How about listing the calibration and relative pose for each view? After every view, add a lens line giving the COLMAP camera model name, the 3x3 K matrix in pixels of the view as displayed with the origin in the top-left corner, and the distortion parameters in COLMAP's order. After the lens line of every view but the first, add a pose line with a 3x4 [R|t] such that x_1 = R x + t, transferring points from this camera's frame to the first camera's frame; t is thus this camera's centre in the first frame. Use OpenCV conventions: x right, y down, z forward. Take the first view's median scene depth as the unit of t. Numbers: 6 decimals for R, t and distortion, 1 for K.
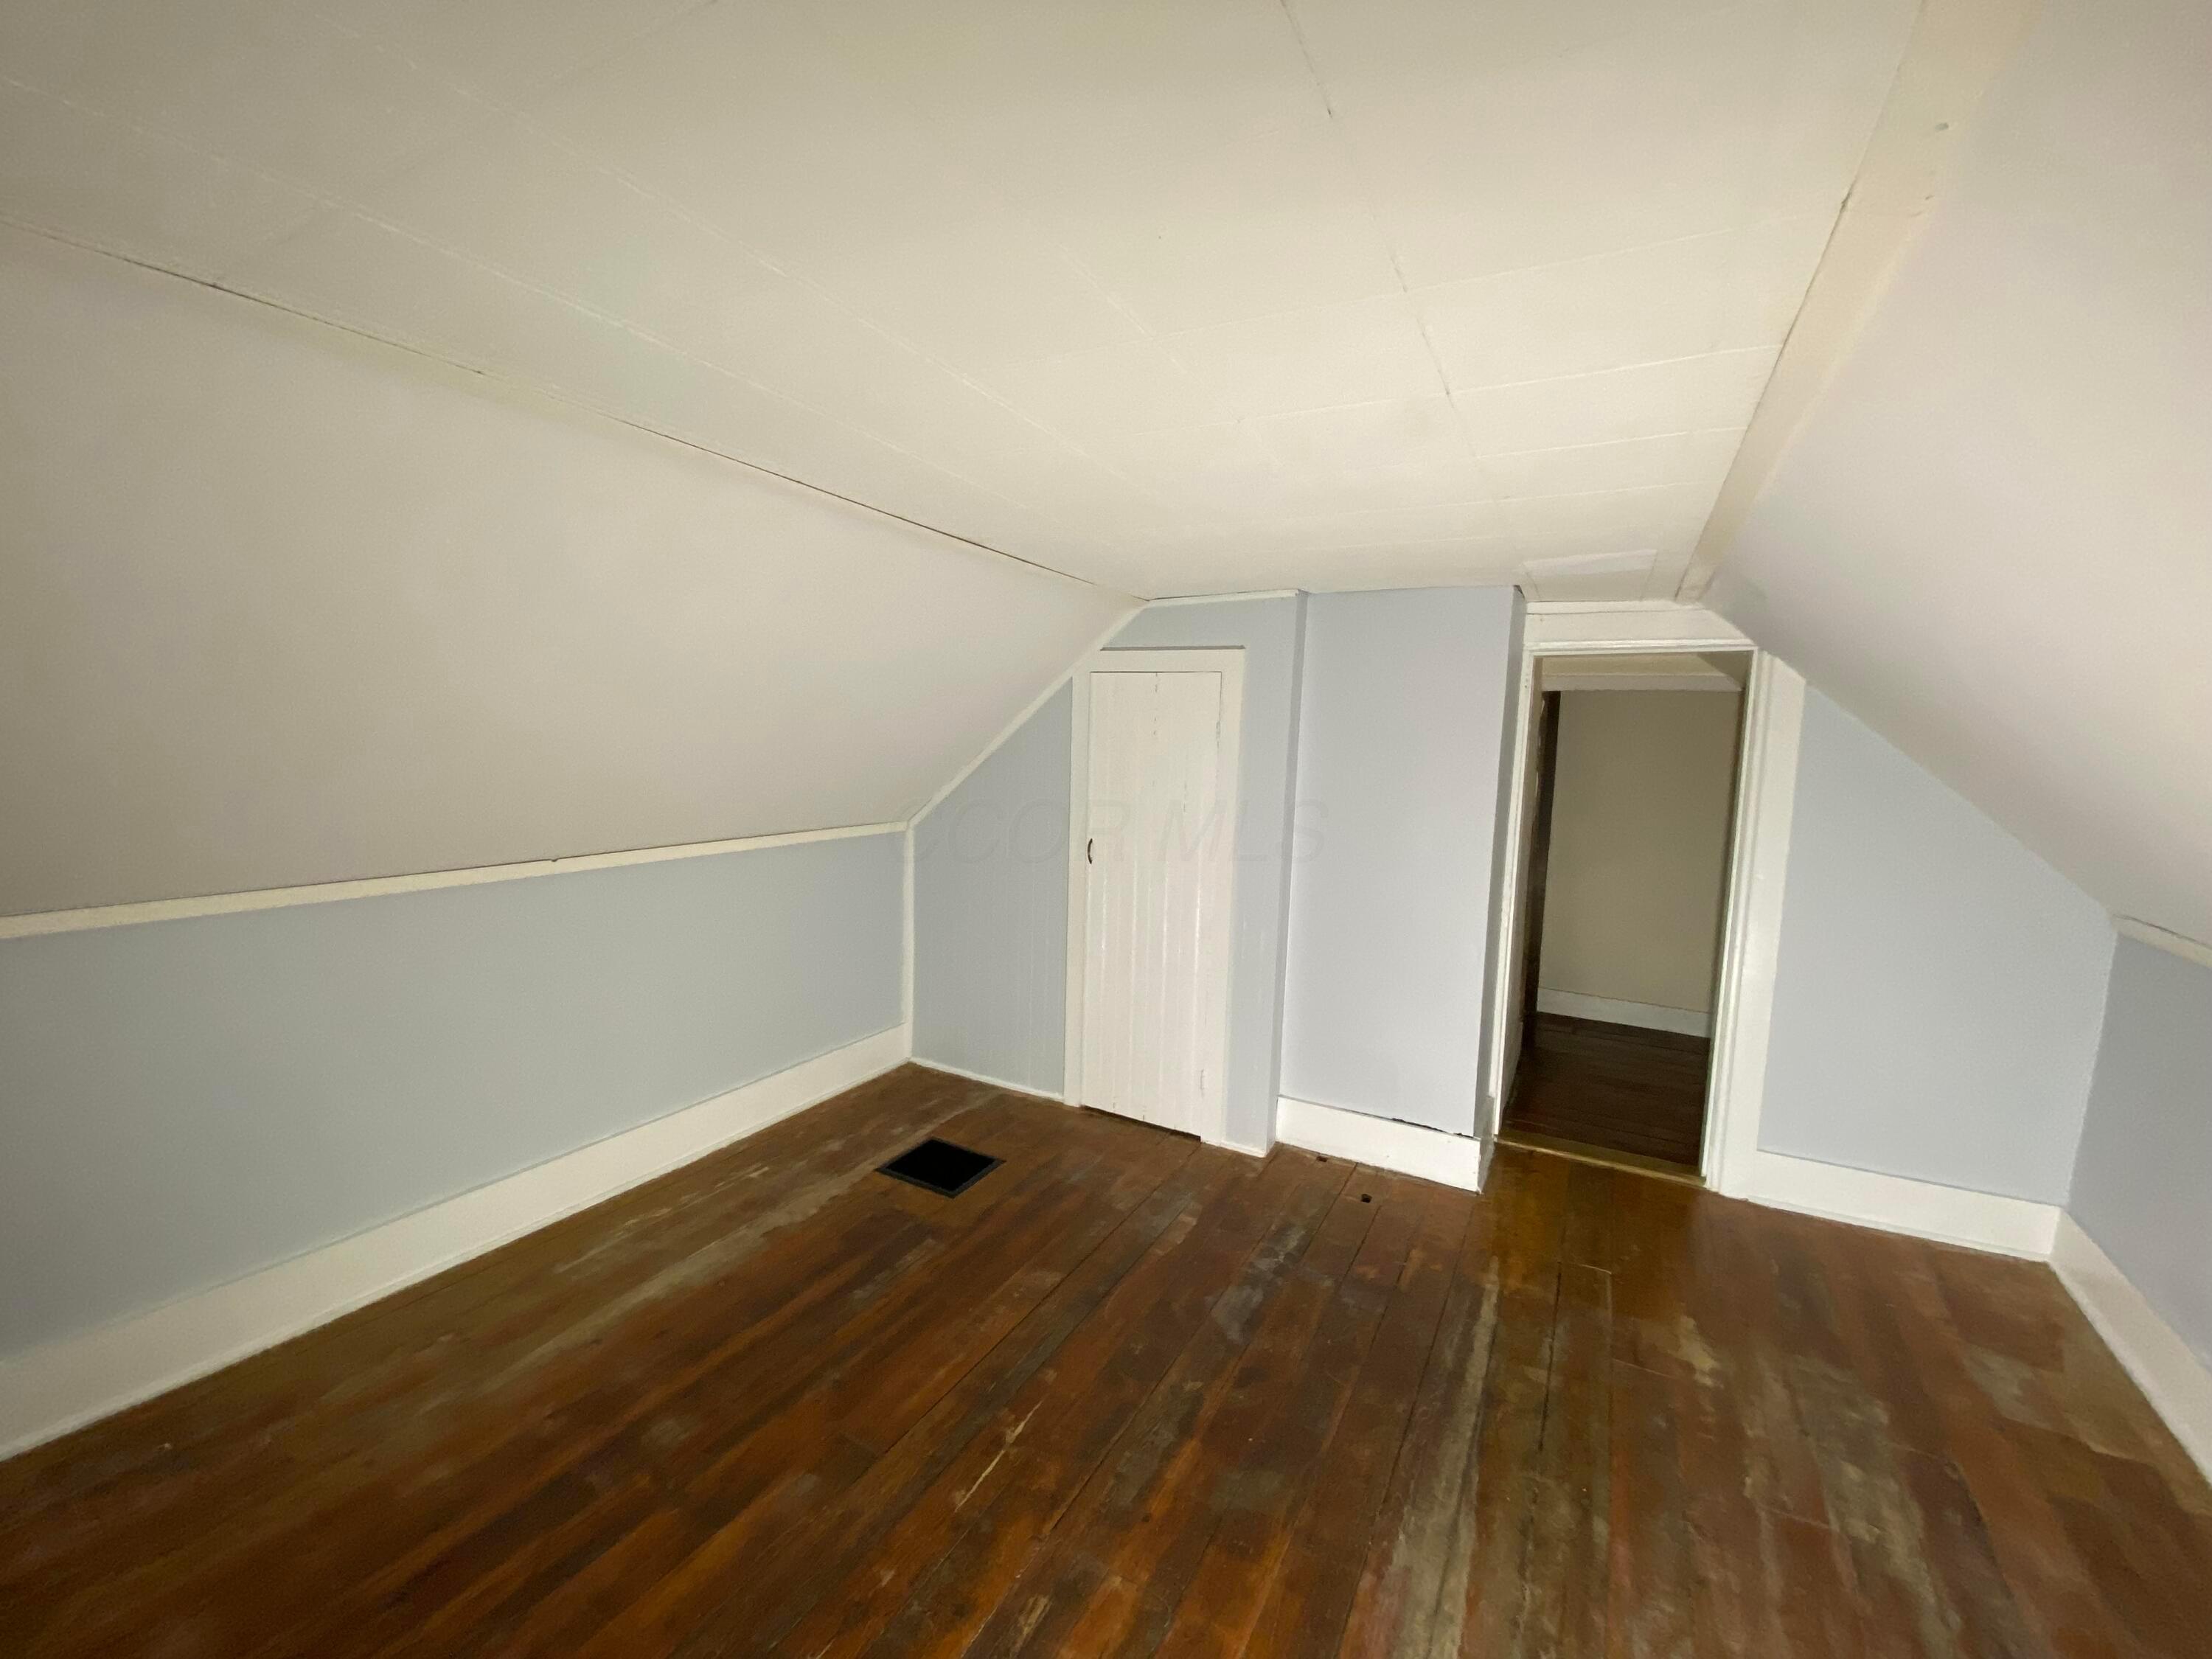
lens RADIAL K [[895.4, 0, 1099.2], [0, 895.4, 826.1], [0, 0, 1]] dist [0.023570, -0.017756]
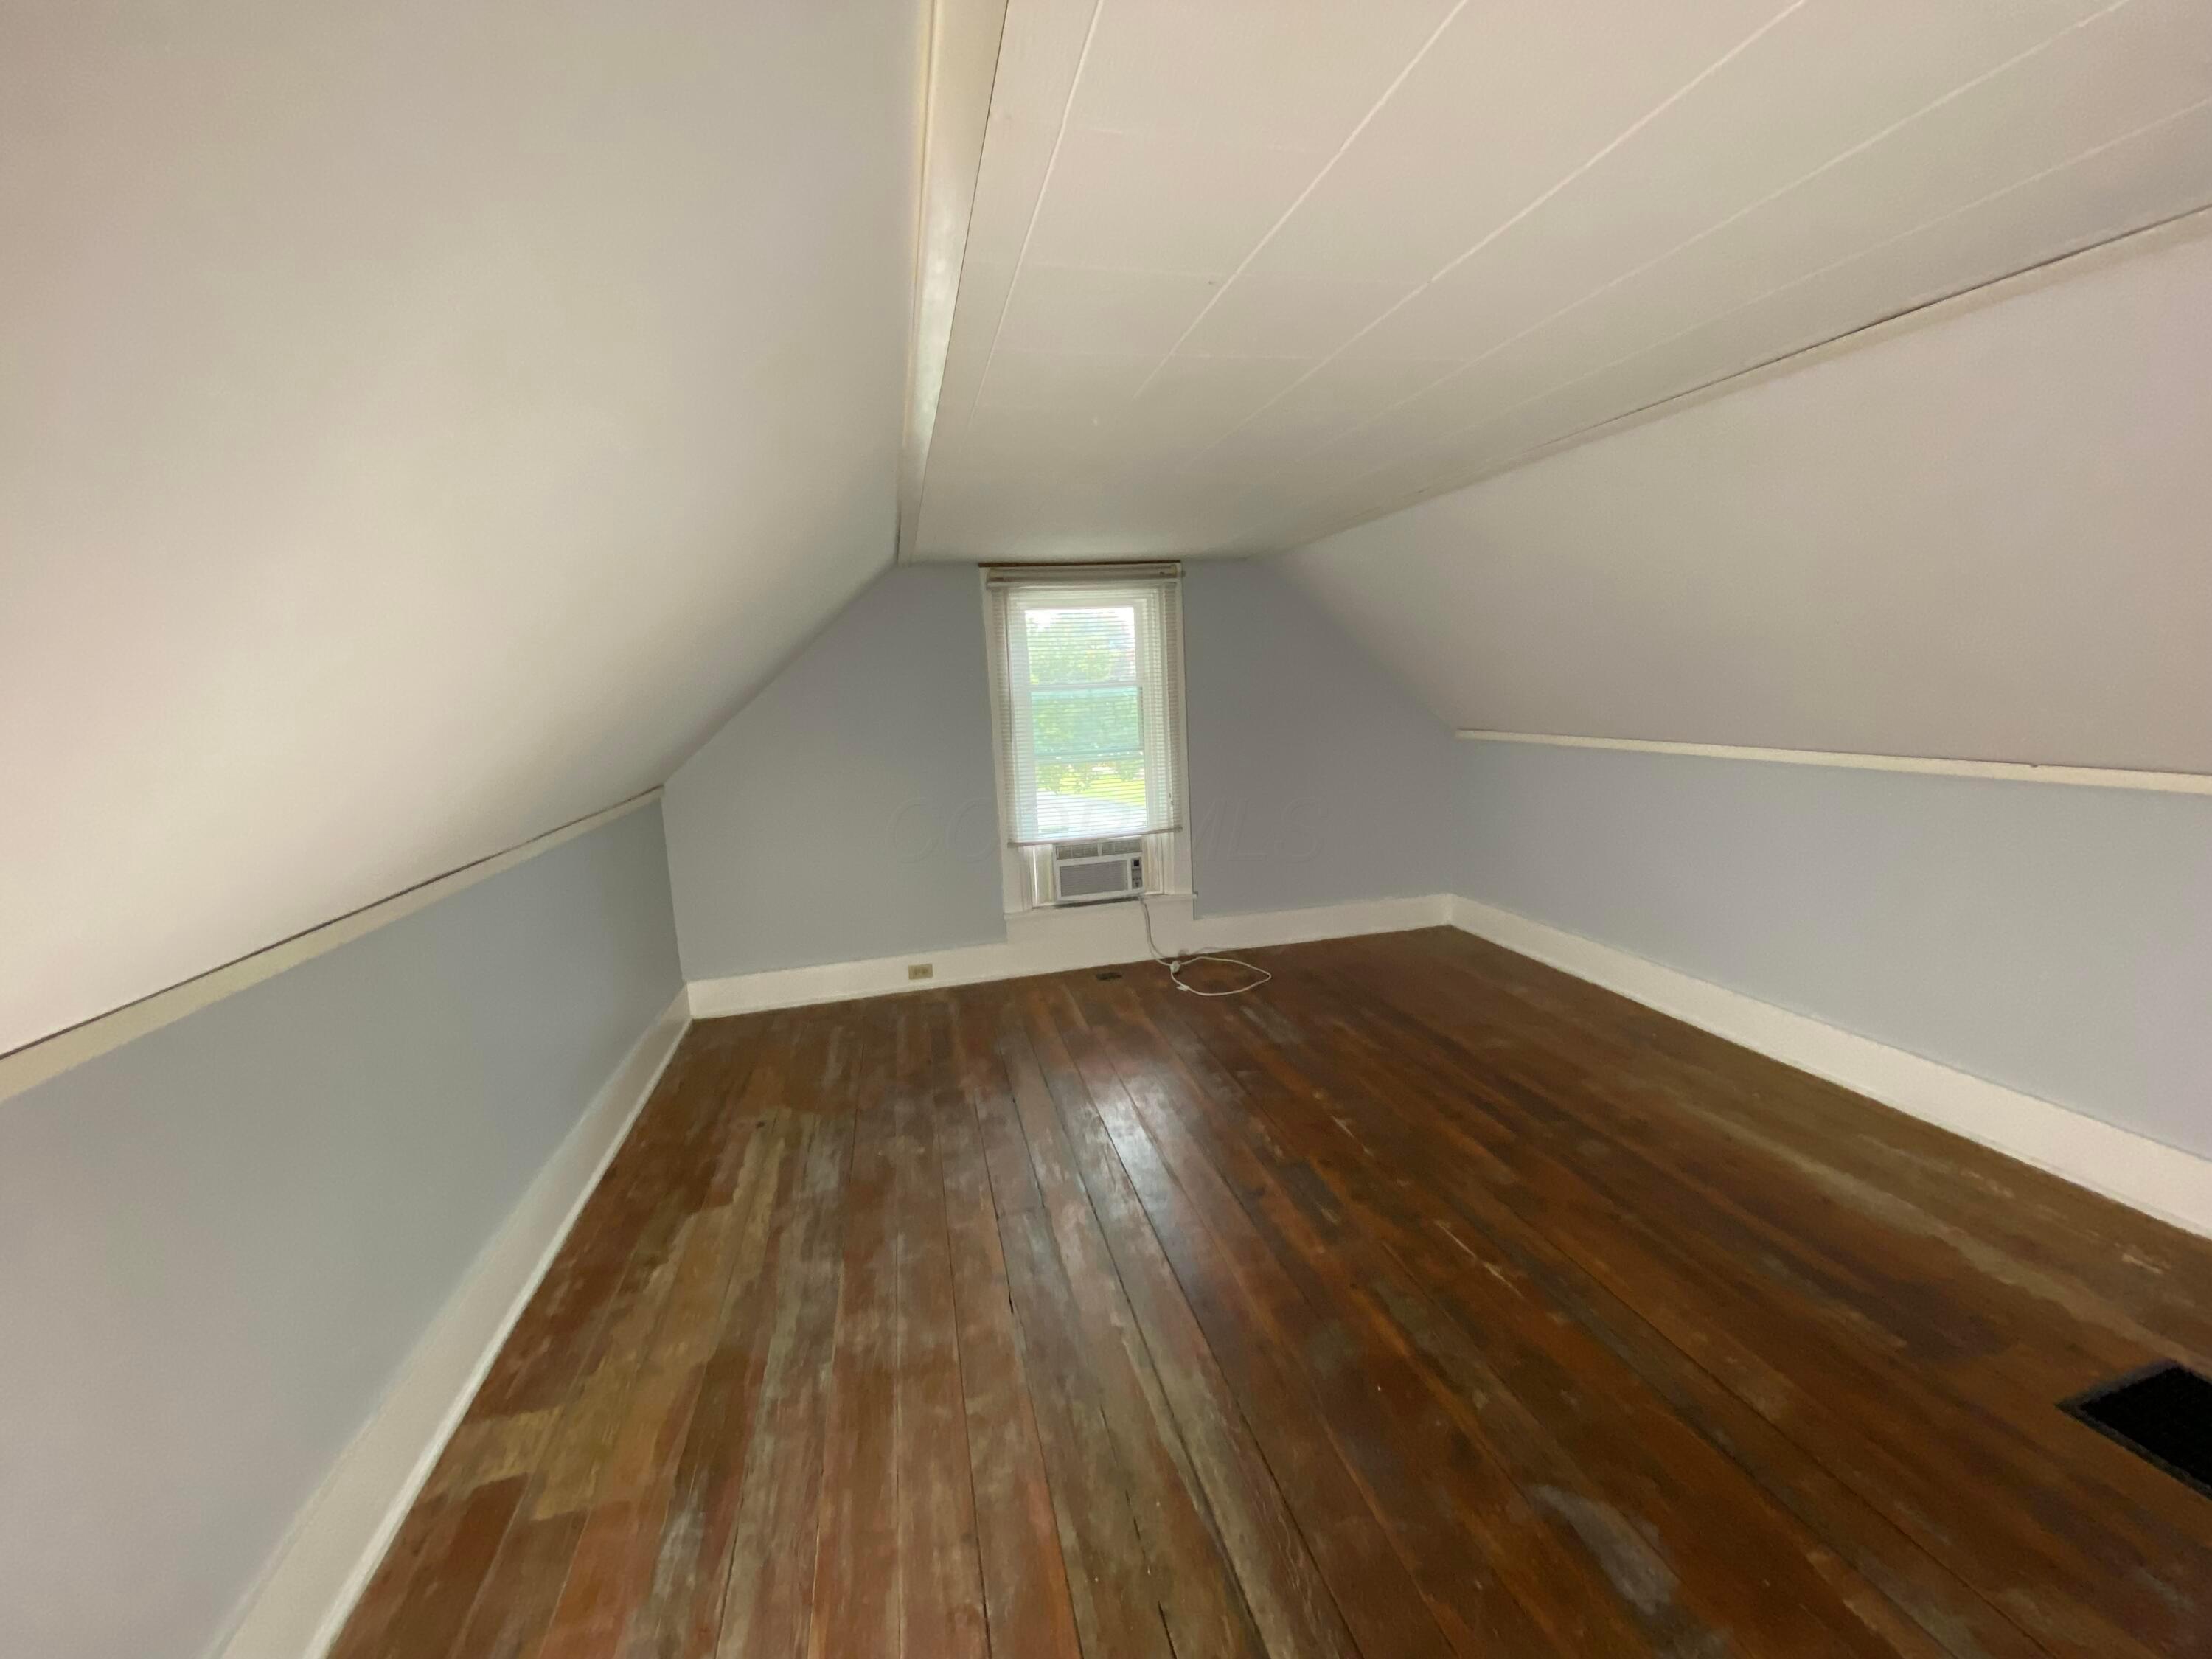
lens RADIAL K [[895.4, 0, 1099.2], [0, 895.4, 826.1], [0, 0, 1]] dist [0.023570, -0.017756]
pose [[-0.736781, 0.107032, -0.667607, 0.944451], [-0.045103, 0.977411, 0.206477, -0.061509], [0.674626, 0.182239, -0.715310, 1.377700]]
